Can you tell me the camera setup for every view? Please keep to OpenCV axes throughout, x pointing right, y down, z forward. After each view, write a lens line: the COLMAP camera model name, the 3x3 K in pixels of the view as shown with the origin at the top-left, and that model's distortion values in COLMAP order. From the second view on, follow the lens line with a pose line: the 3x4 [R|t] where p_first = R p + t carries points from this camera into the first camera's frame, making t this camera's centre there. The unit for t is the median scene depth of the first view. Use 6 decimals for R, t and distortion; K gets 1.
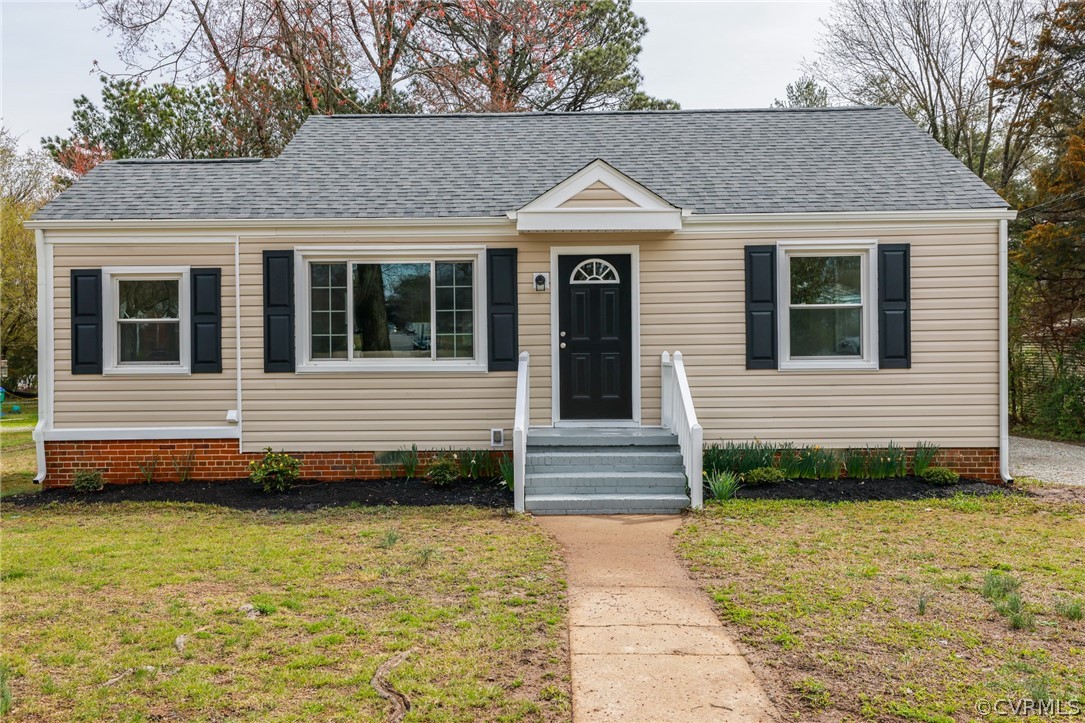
lens RADIAL K [[936.1, 0, 542.3], [0, 936.1, 356.3], [0, 0, 1]] dist [0.068397, 0.001037]
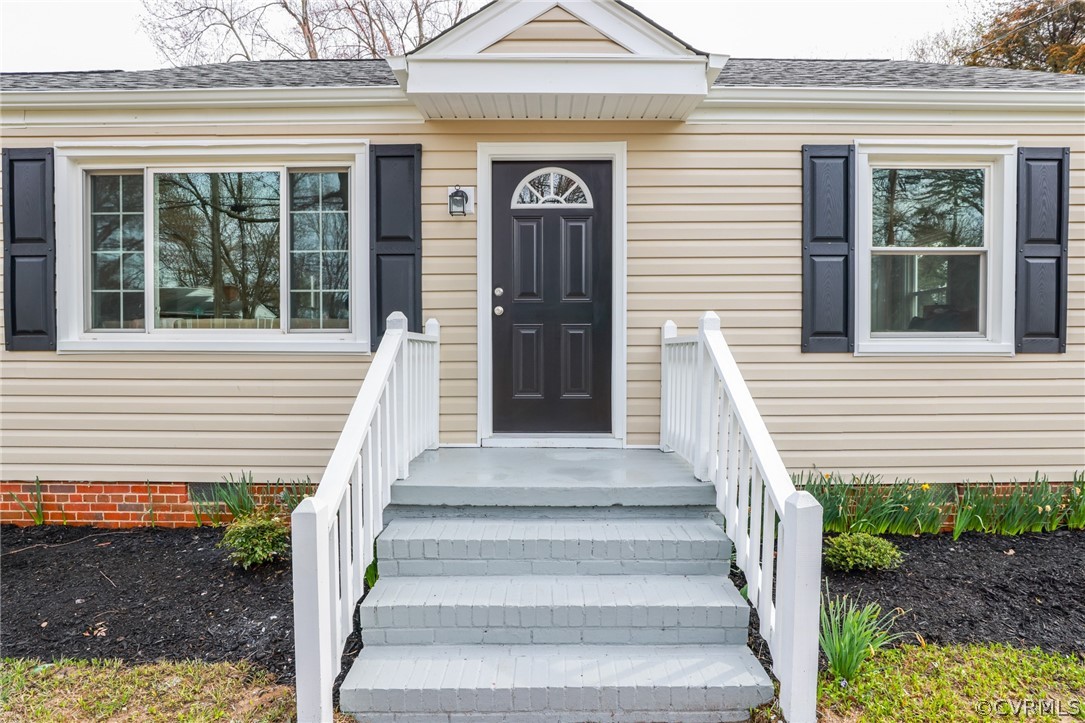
lens RADIAL K [[593.5, 0, 541.6], [0, 593.5, 364.9], [0, 0, 1]] dist [0.000724, 0.000101]
pose [[0.999952, 0.008696, 0.004538, 0.048654], [-0.008805, 0.999658, 0.024620, 0.013963], [-0.004323, -0.024659, 0.999687, 0.617402]]
